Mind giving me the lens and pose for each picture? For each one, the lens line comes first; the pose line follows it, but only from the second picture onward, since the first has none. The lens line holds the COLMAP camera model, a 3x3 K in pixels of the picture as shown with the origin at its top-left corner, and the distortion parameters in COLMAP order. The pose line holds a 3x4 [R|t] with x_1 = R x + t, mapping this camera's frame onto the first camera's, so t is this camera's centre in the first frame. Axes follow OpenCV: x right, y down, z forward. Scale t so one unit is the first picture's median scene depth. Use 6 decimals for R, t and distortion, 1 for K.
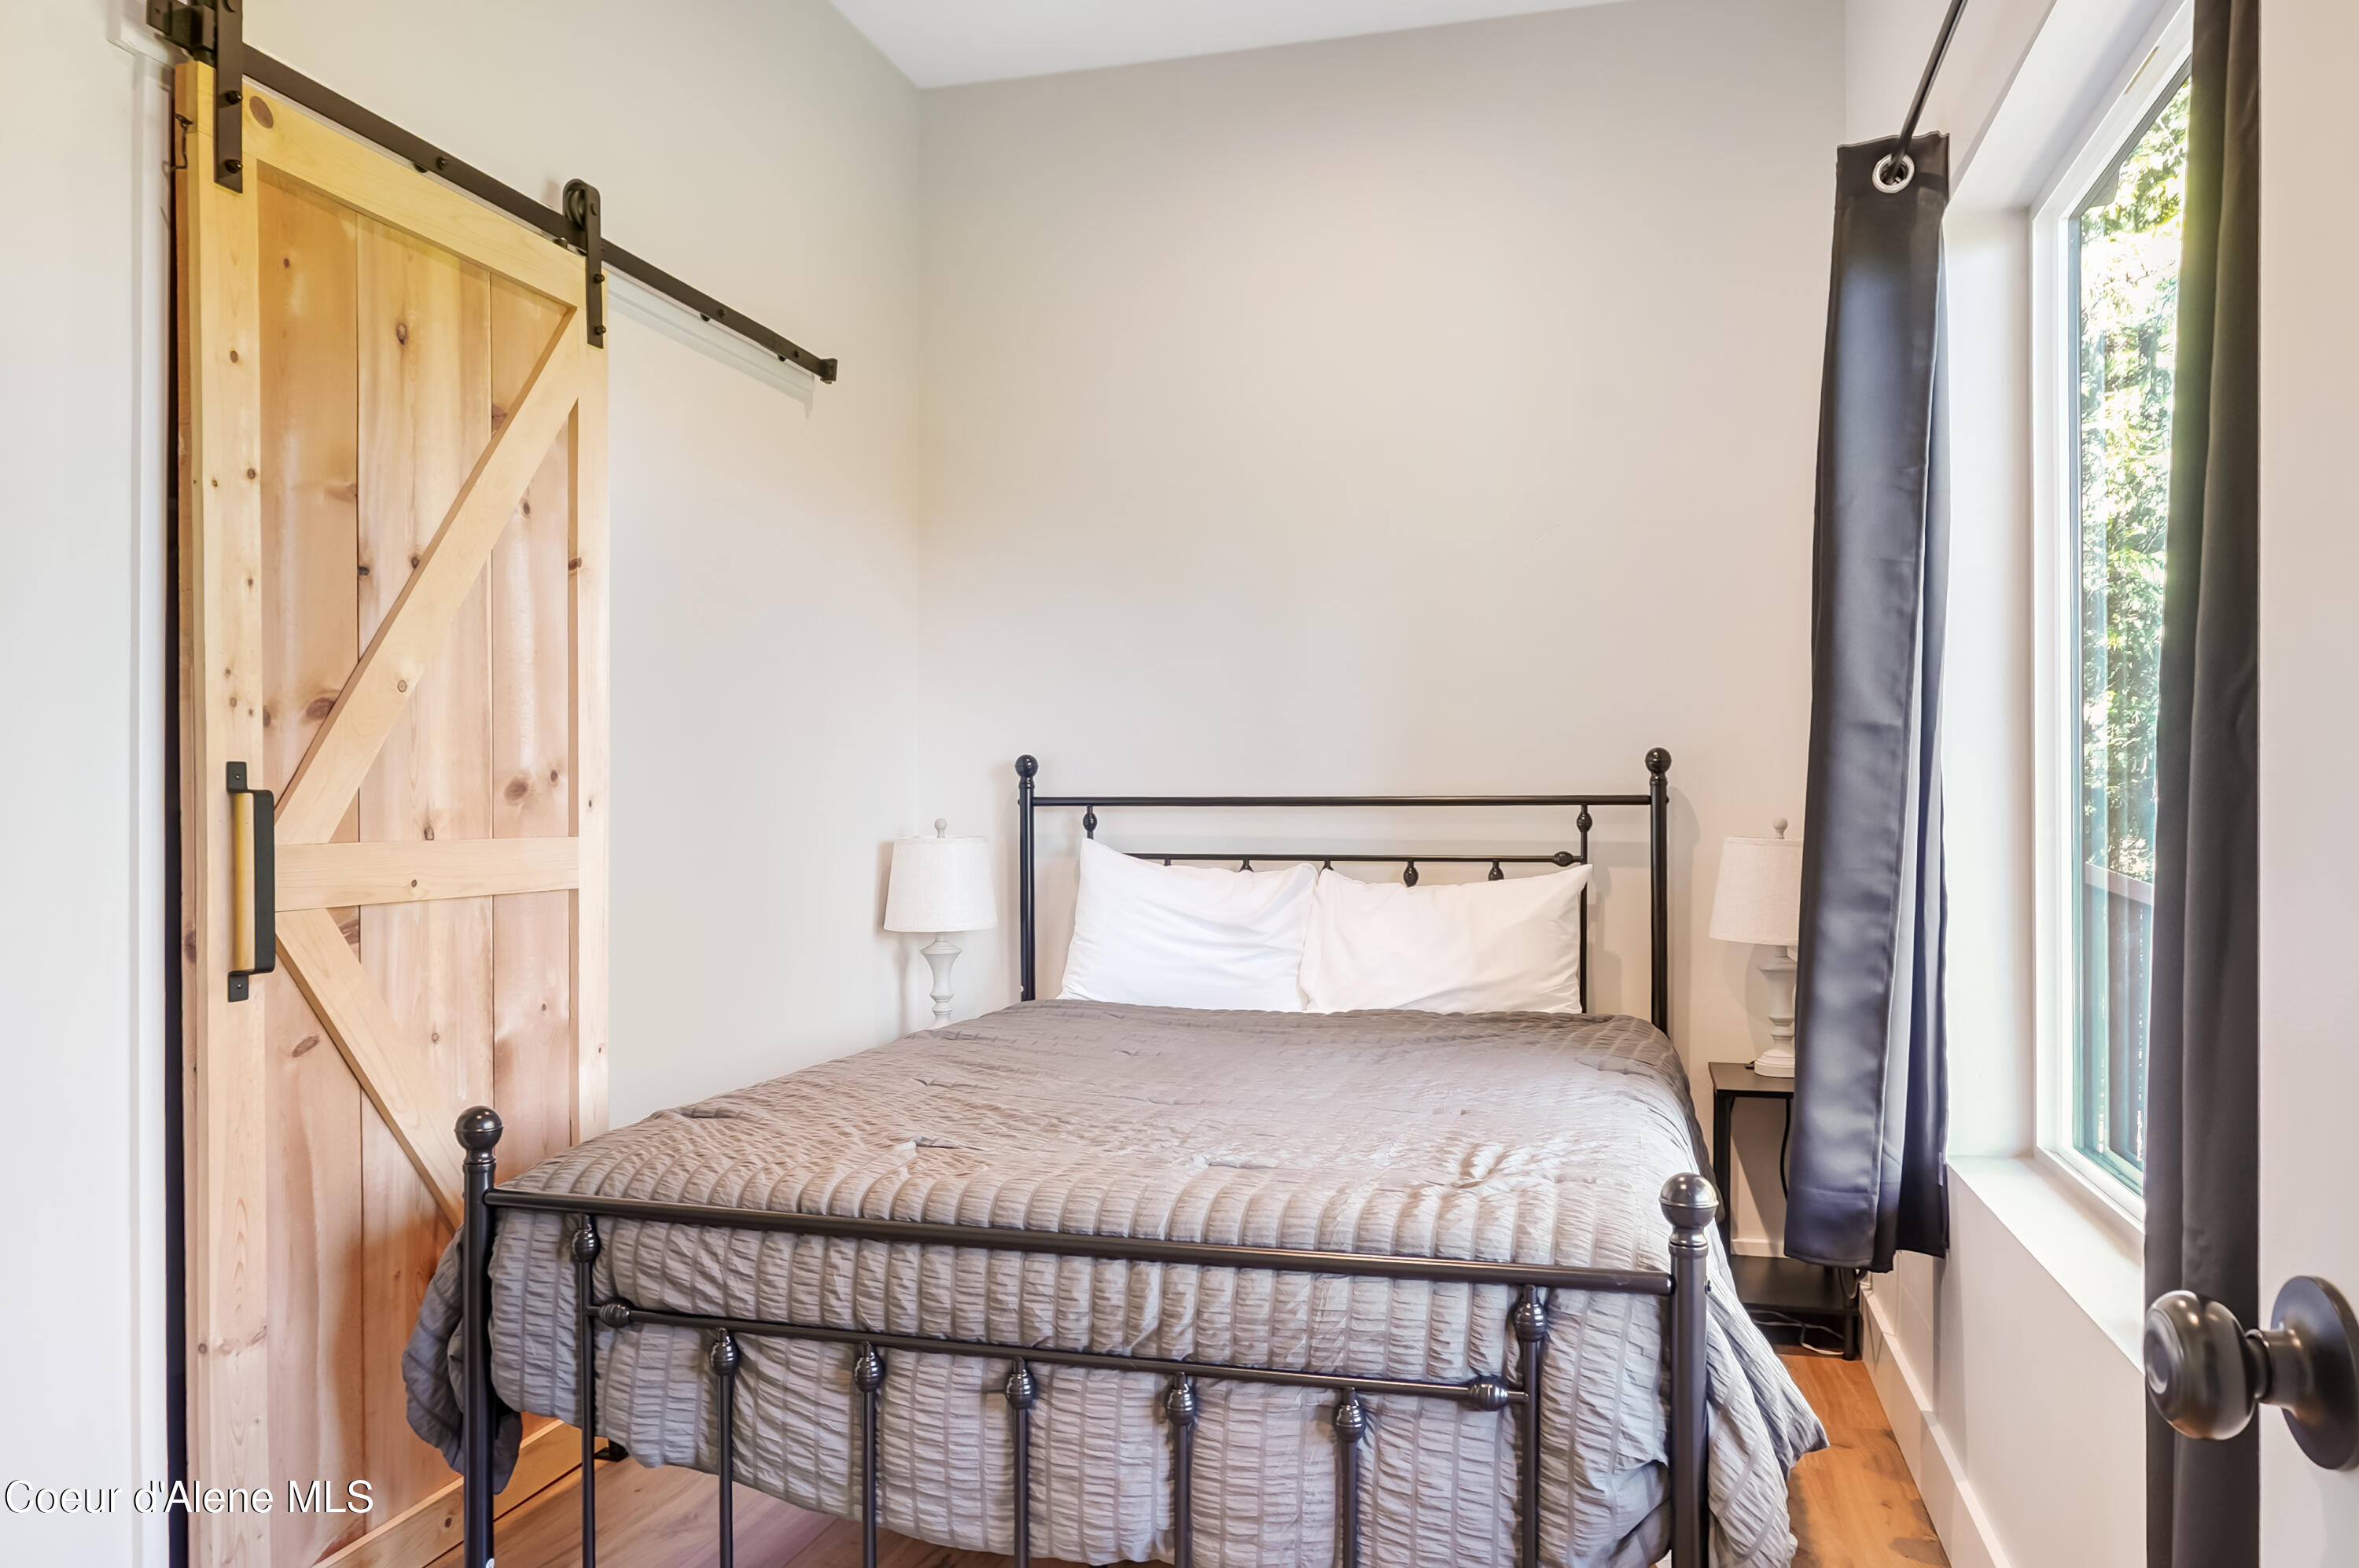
lens RADIAL K [[1645.6, 0, 1174.9], [0, 1645.6, 828.2], [0, 0, 1]] dist [-0.045353, 0.027467]
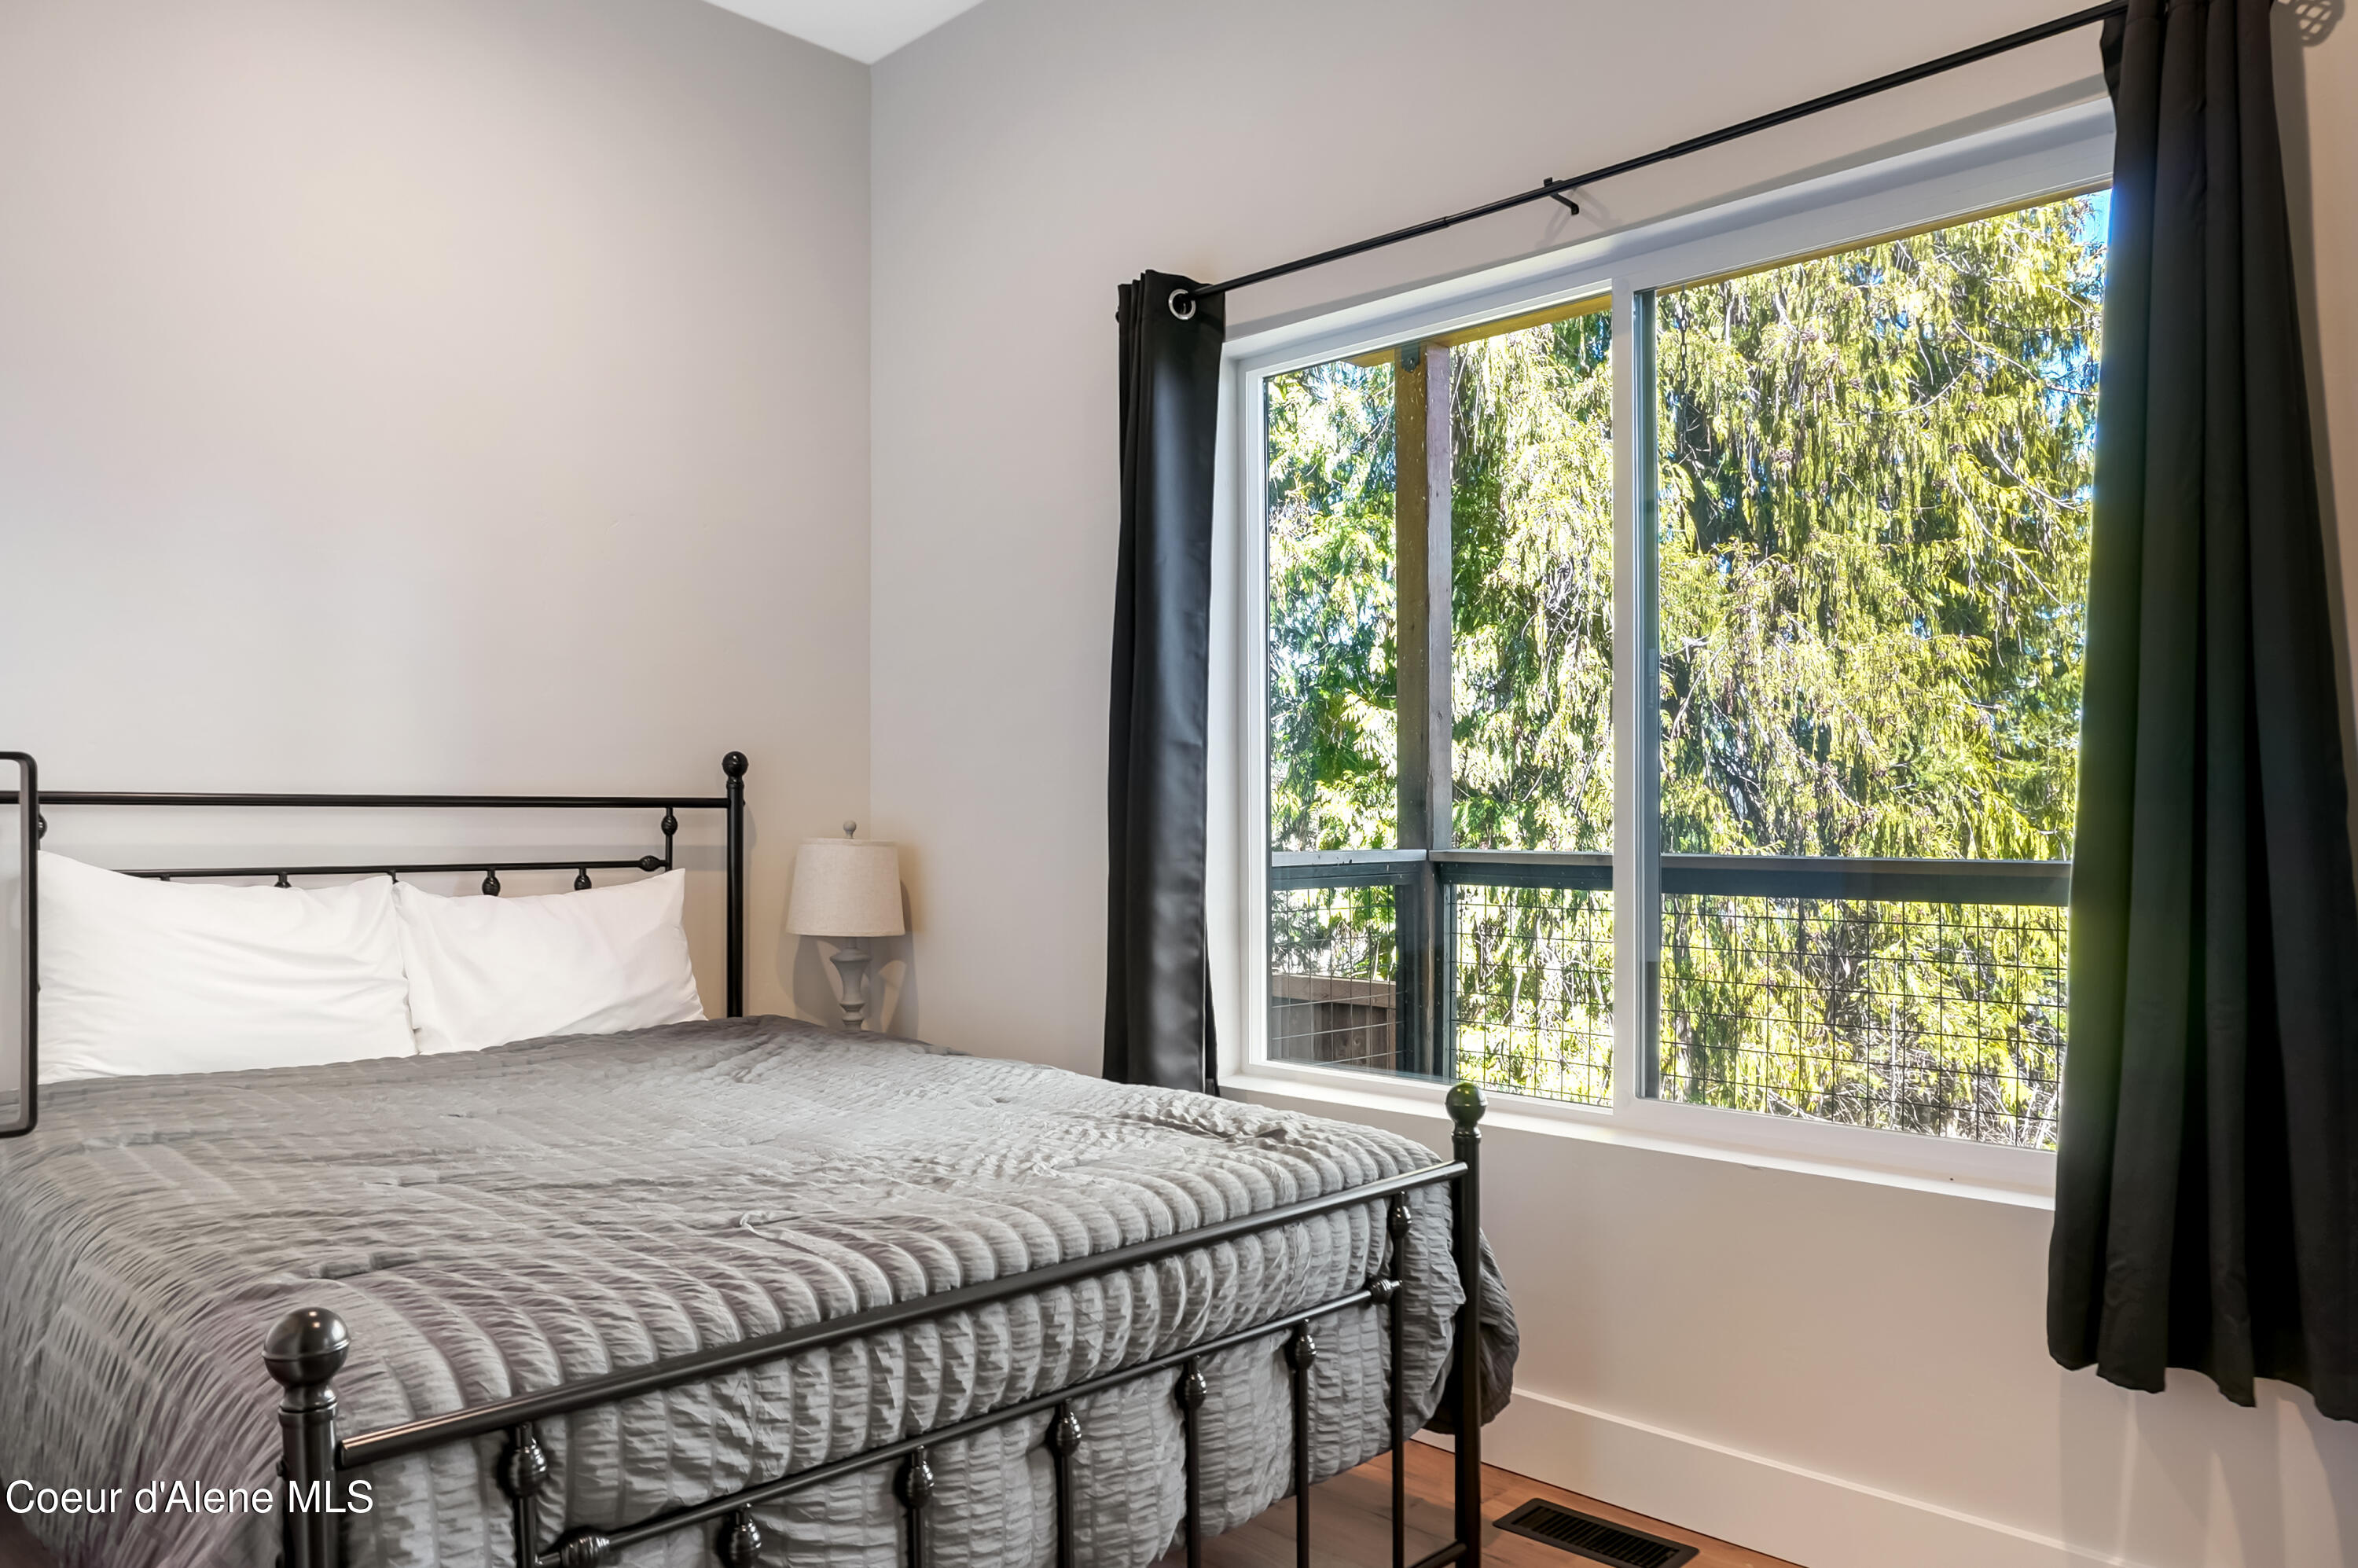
lens RADIAL K [[1655.7, 0, 1181.7], [0, 1655.7, 848.1], [0, 0, 1]] dist [-0.040814, 0.001834]
pose [[0.479488, -0.012979, 0.877452, -0.700567], [0.008509, 0.999912, 0.010141, 0.003920], [-0.877507, 0.002603, 0.479557, 0.401675]]
